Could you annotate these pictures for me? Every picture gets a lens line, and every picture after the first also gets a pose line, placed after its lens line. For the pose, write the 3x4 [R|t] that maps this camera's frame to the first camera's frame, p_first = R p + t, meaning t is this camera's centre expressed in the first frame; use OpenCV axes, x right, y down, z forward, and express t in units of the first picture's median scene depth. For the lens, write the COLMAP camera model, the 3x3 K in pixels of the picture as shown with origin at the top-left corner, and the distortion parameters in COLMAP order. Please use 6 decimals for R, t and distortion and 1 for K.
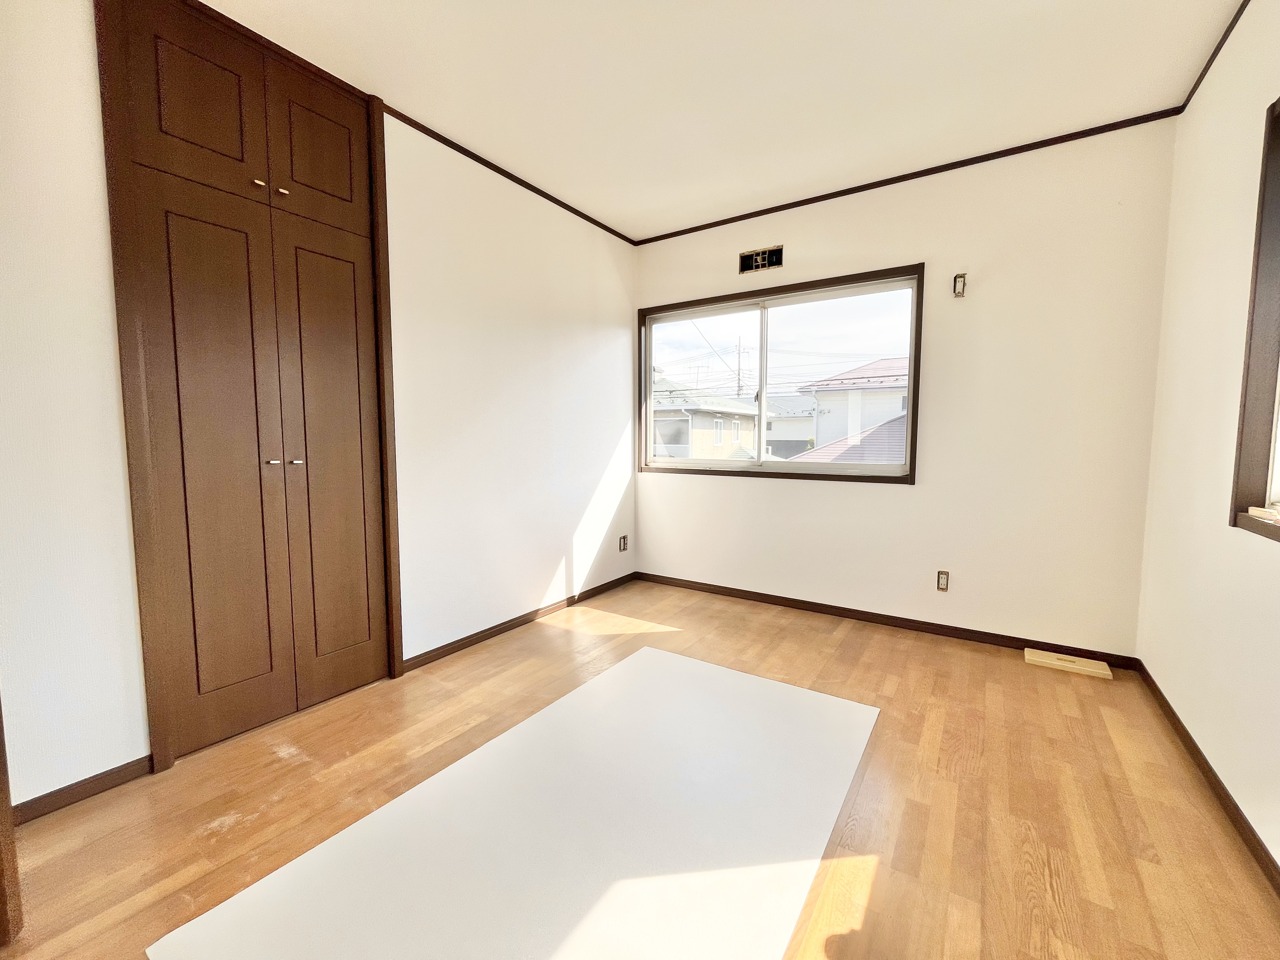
lens RADIAL K [[528.5, 0, 640.0], [0, 528.5, 480.0], [0, 0, 1]] dist [0.000152, -0.000173]
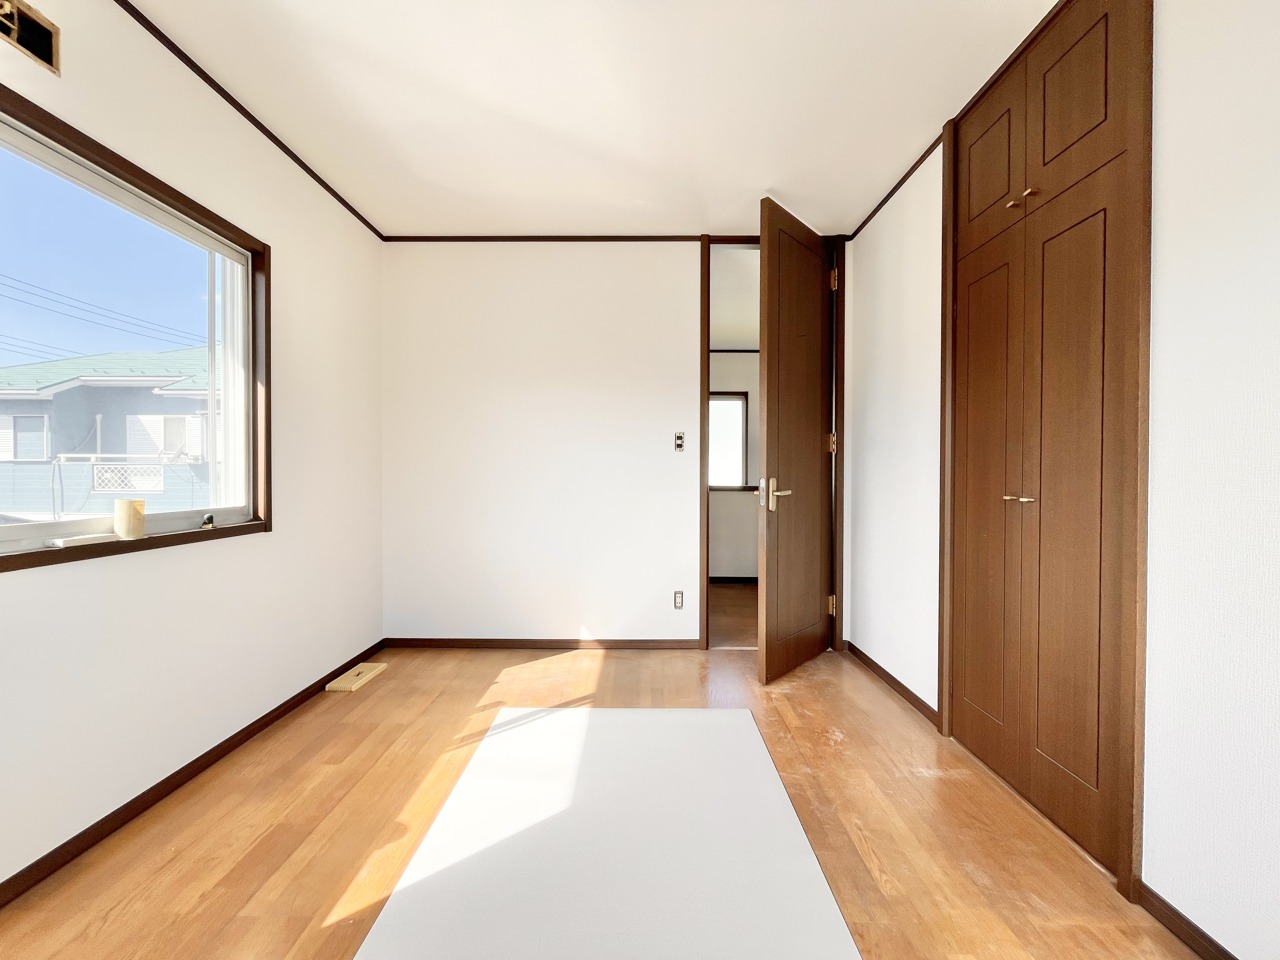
lens RADIAL K [[528.5, 0, 640.0], [0, 528.5, 480.0], [0, 0, 1]] dist [0.000152, -0.000173]
pose [[-0.839235, 0.003397, -0.543759, 0.404713], [-0.046574, 0.995857, 0.078103, -0.126772], [0.541771, 0.090872, -0.835599, 1.663850]]
